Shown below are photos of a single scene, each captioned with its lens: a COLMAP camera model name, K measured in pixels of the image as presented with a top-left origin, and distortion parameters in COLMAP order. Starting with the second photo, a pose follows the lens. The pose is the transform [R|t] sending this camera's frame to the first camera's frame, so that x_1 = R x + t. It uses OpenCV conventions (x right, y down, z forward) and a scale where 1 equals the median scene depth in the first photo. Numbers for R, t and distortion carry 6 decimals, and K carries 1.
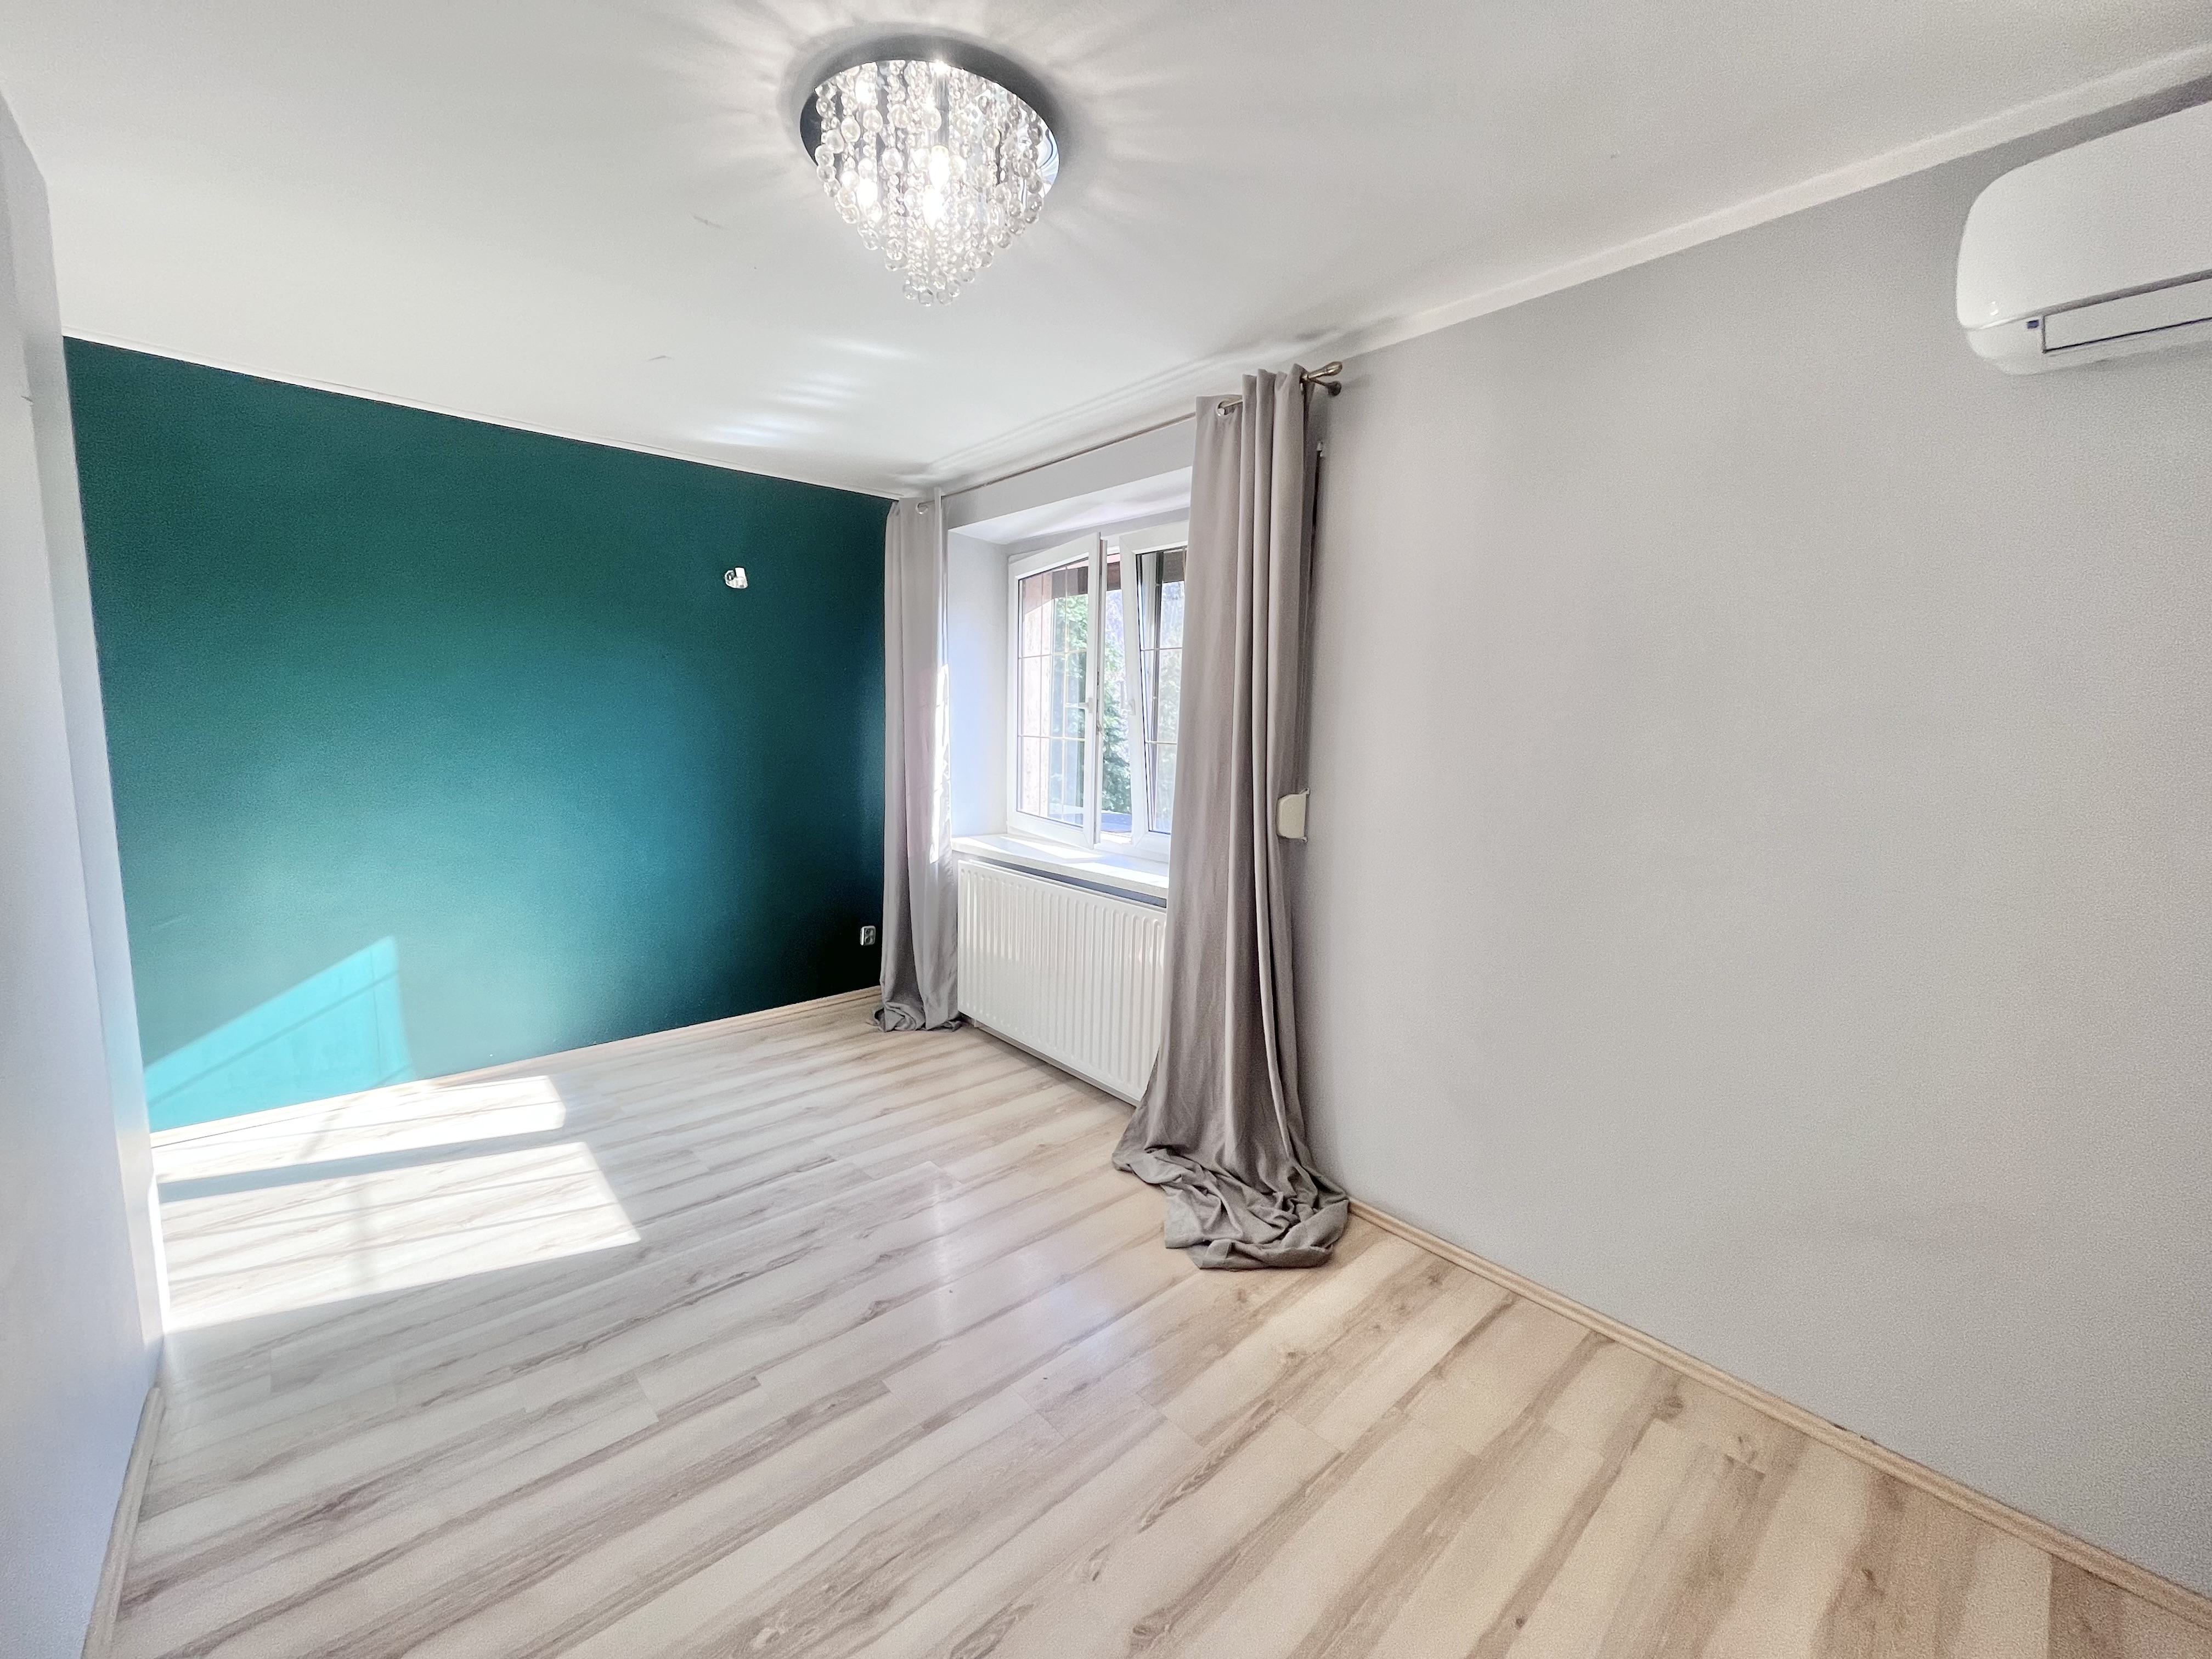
lens RADIAL K [[891.0, 0, 1106.9], [0, 891.0, 834.0], [0, 0, 1]] dist [-0.002987, -0.000409]
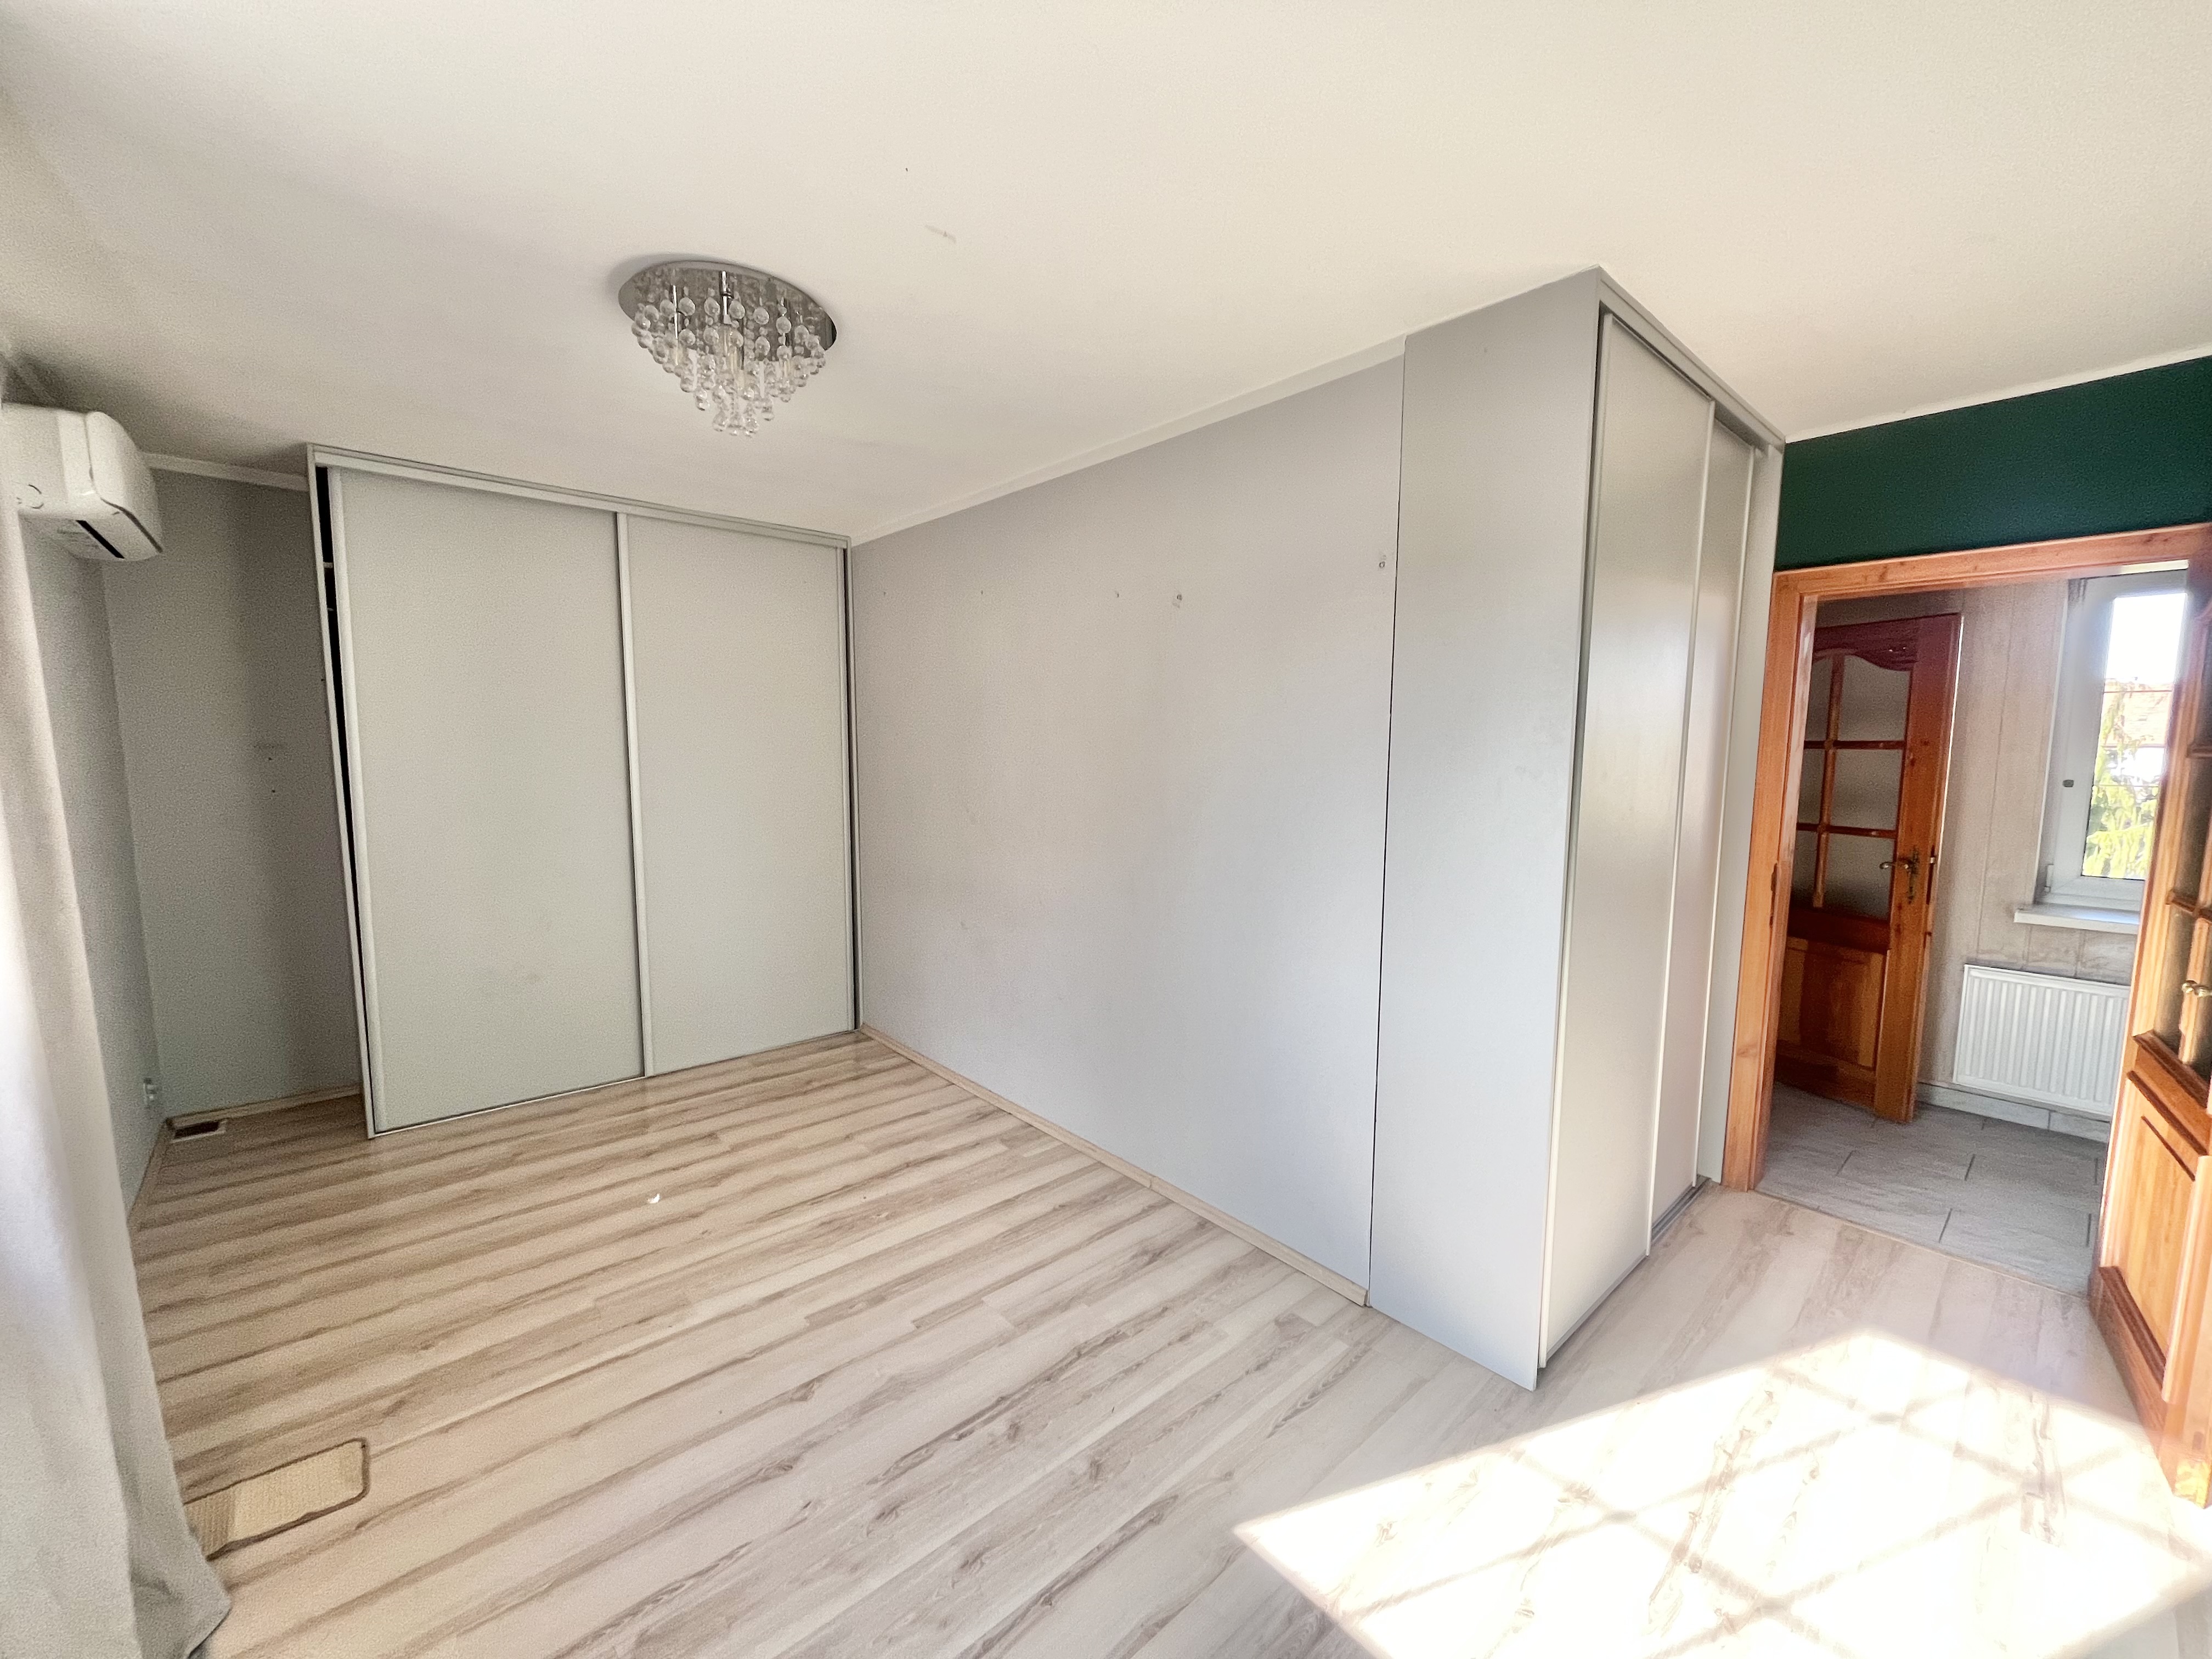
lens RADIAL K [[891.0, 0, 1099.3], [0, 891.0, 836.7], [0, 0, 1]] dist [-0.002987, -0.000409]
pose [[-0.999441, -0.030490, 0.013688, -0.607512], [-0.026499, 0.972500, 0.231389, -0.288548], [-0.020366, 0.230897, -0.972765, 1.909547]]
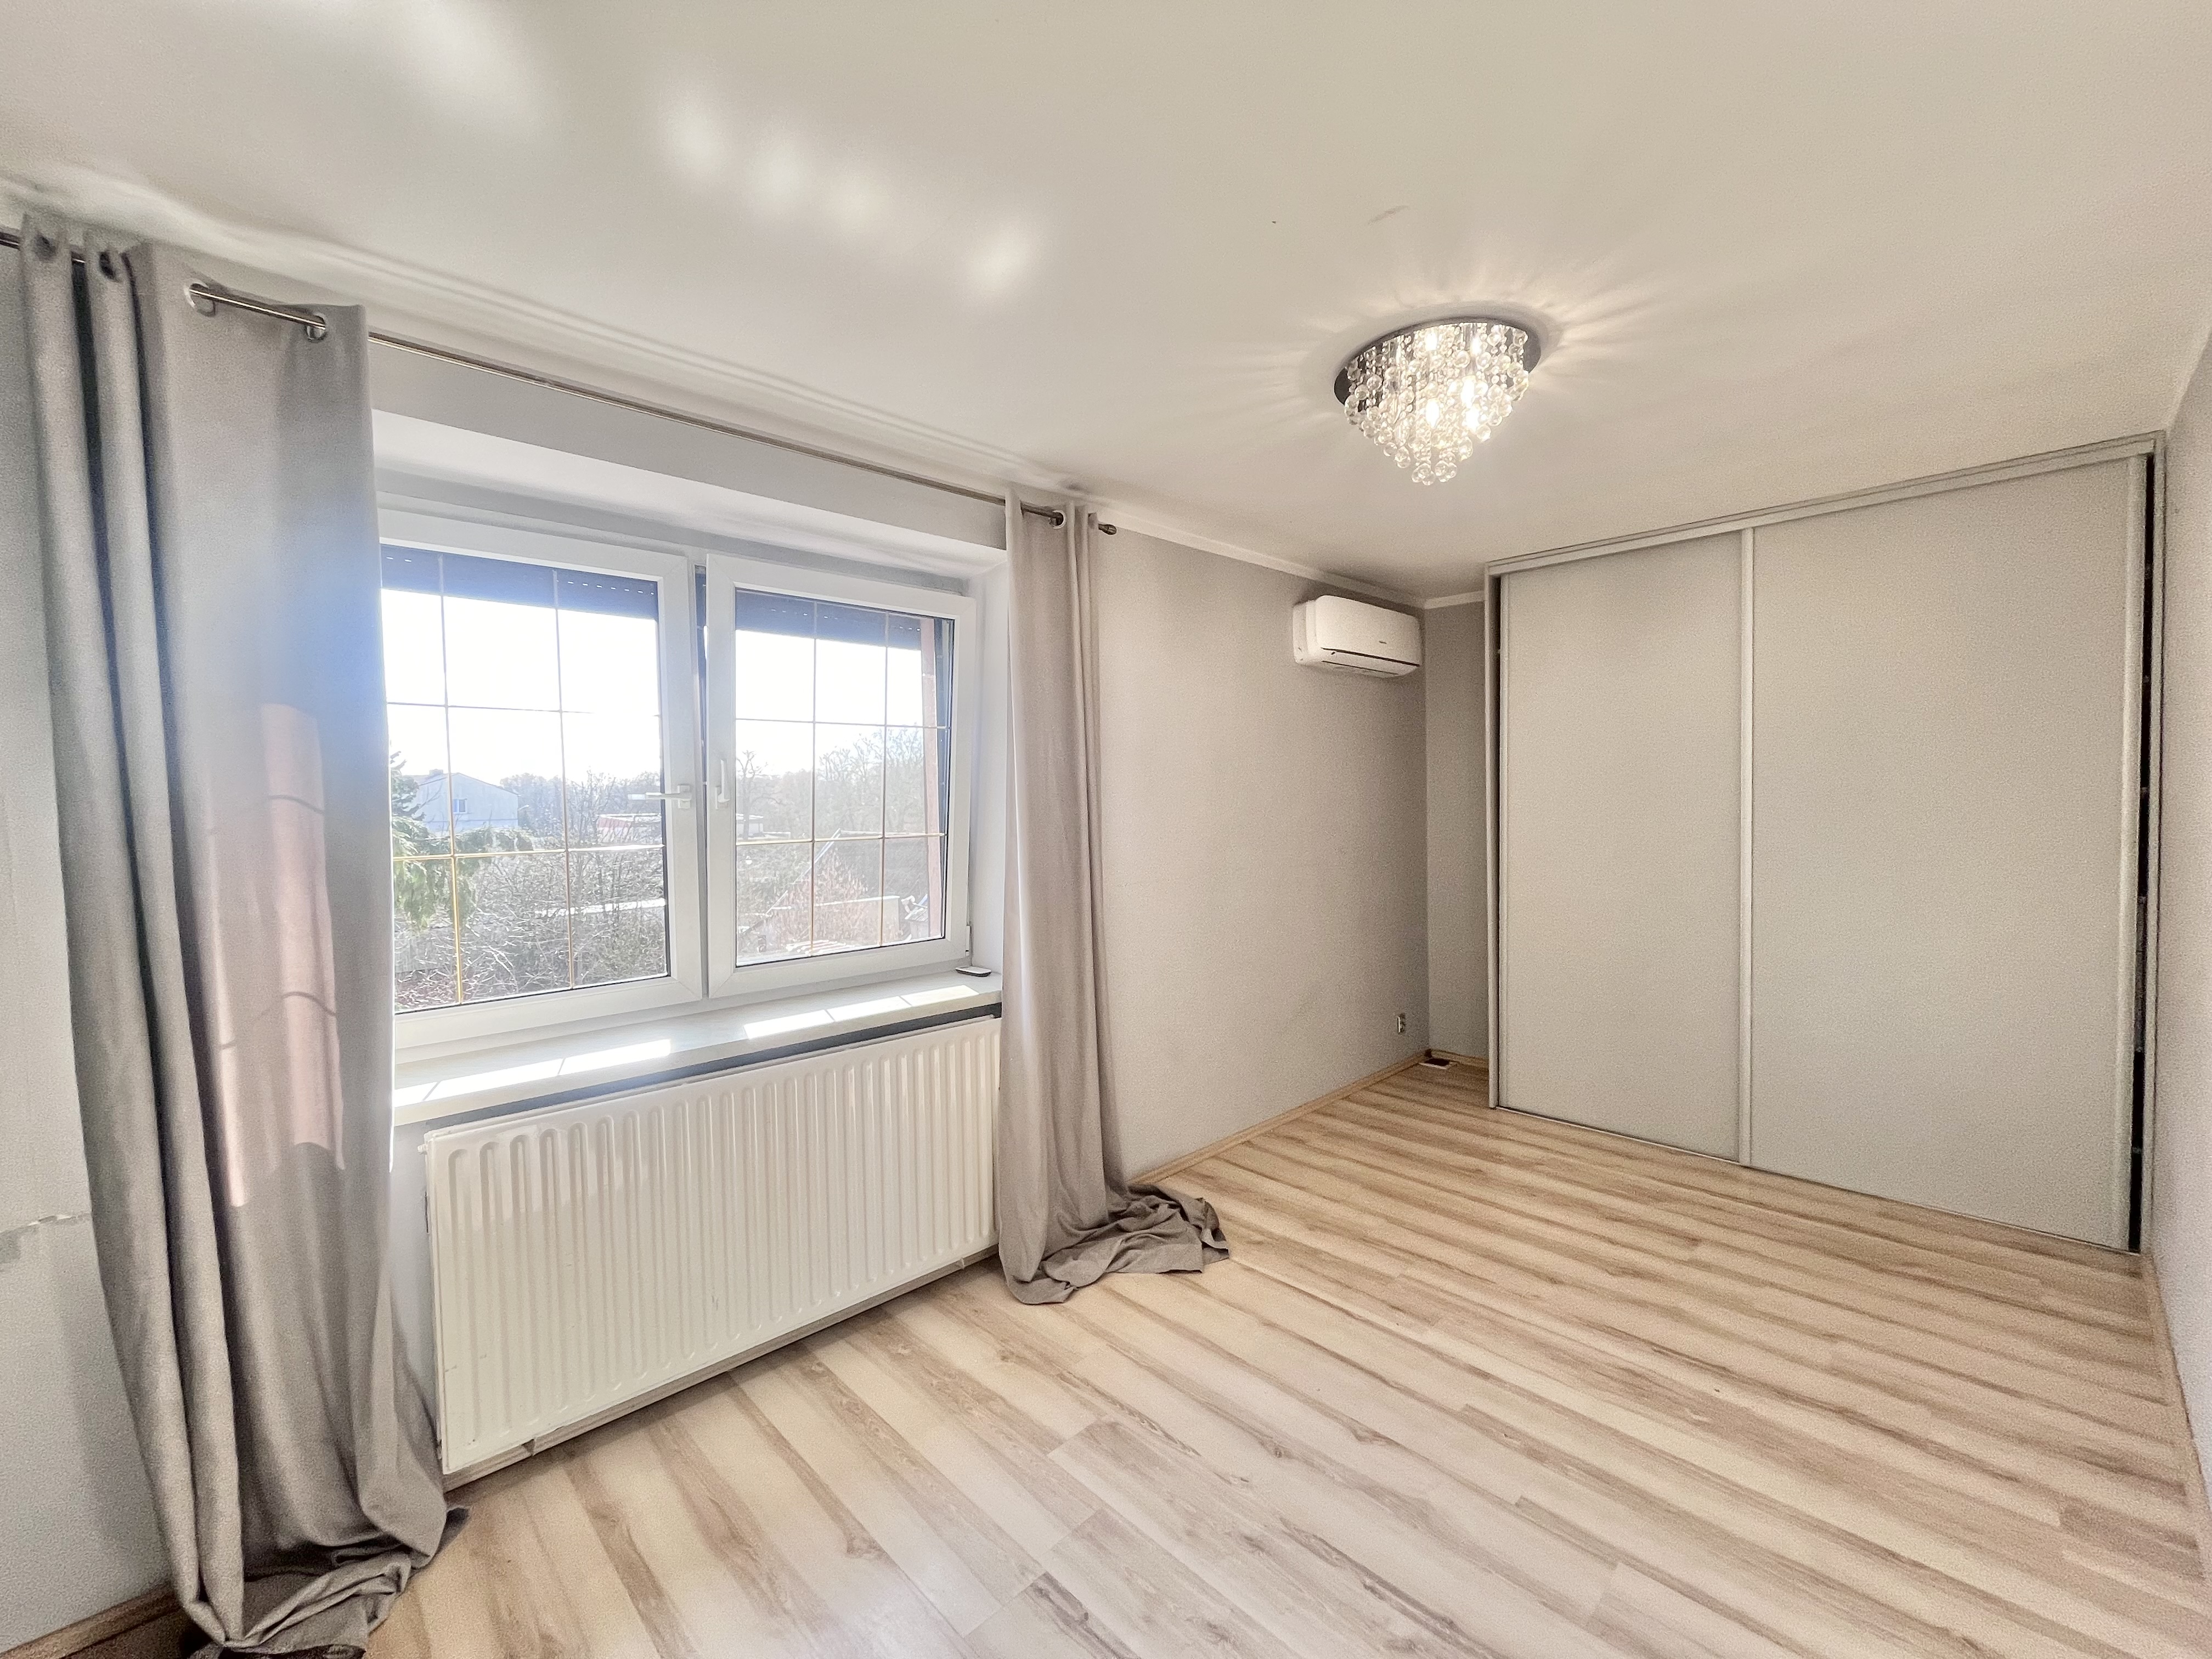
lens RADIAL K [[891.0, 0, 1105.4], [0, 891.0, 834.8], [0, 0, 1]] dist [-0.002987, -0.000409]
pose [[-0.033034, -0.058129, 0.997762, -1.223311], [0.146497, 0.987243, 0.062367, -0.199980], [-0.988659, 0.148230, -0.024096, 1.289855]]
